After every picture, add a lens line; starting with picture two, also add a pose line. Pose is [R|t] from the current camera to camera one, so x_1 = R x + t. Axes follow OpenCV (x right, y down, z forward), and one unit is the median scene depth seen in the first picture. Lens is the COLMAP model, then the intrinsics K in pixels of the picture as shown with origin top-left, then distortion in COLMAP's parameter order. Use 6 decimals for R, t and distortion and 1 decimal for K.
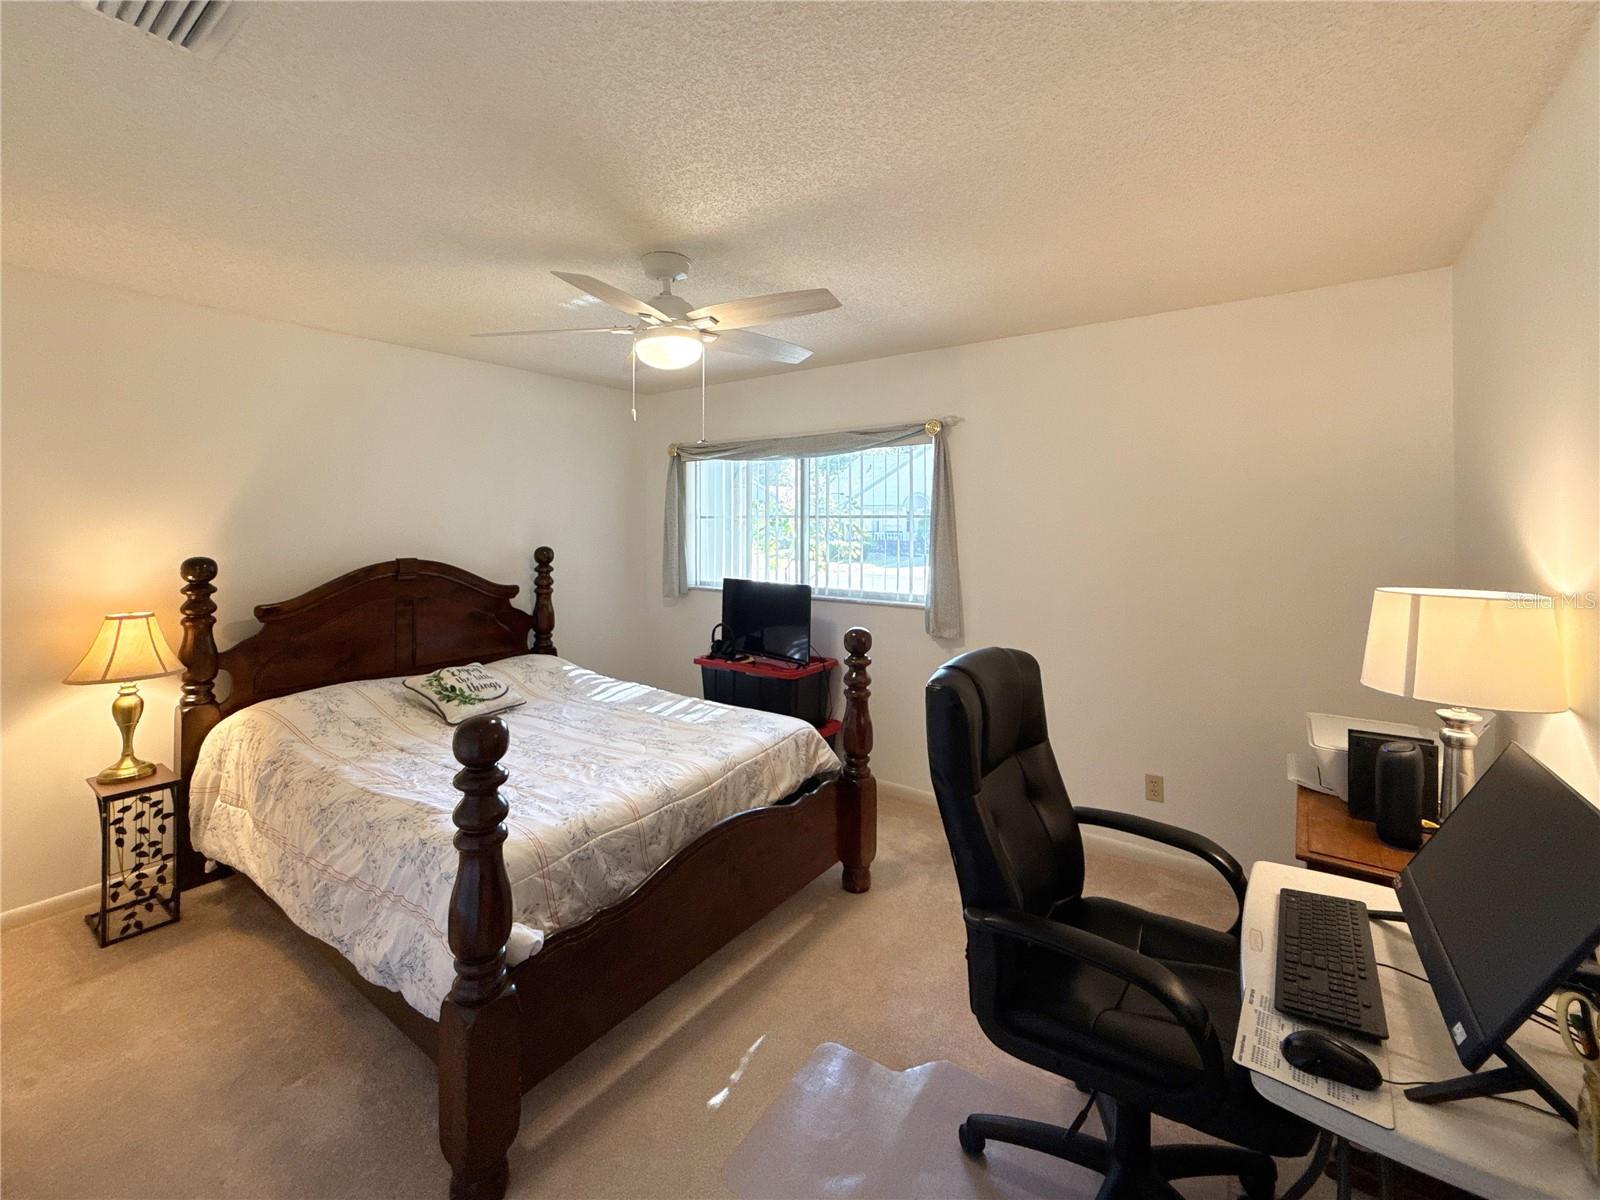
lens RADIAL K [[682.4, 0, 798.3], [0, 682.4, 538.7], [0, 0, 1]] dist [-0.011382, -0.000203]
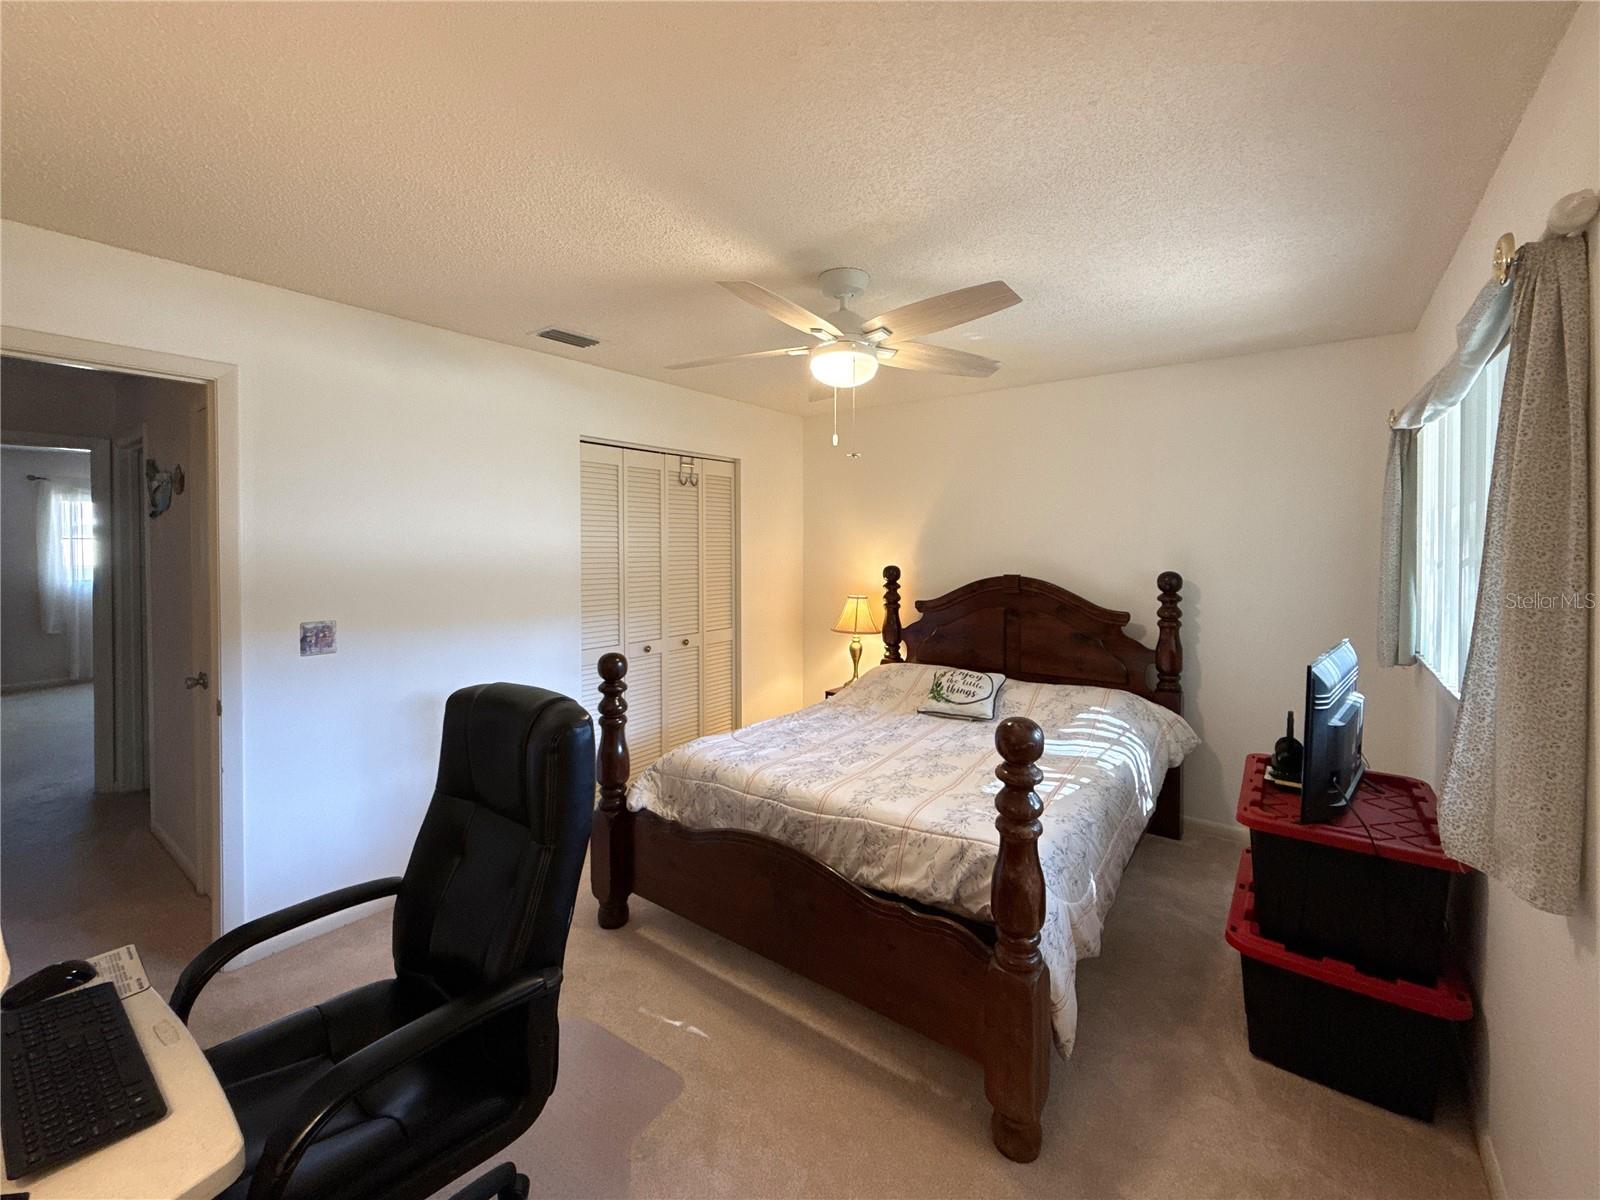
lens RADIAL K [[662.1, 0, 800.1], [0, 662.1, 569.2], [0, 0, 1]] dist [0.000374, -0.000476]
pose [[-0.013425, 0.039388, -0.999134, 0.714599], [-0.024595, 0.998909, 0.039709, -0.021655], [0.999607, 0.025107, -0.012442, 0.867973]]
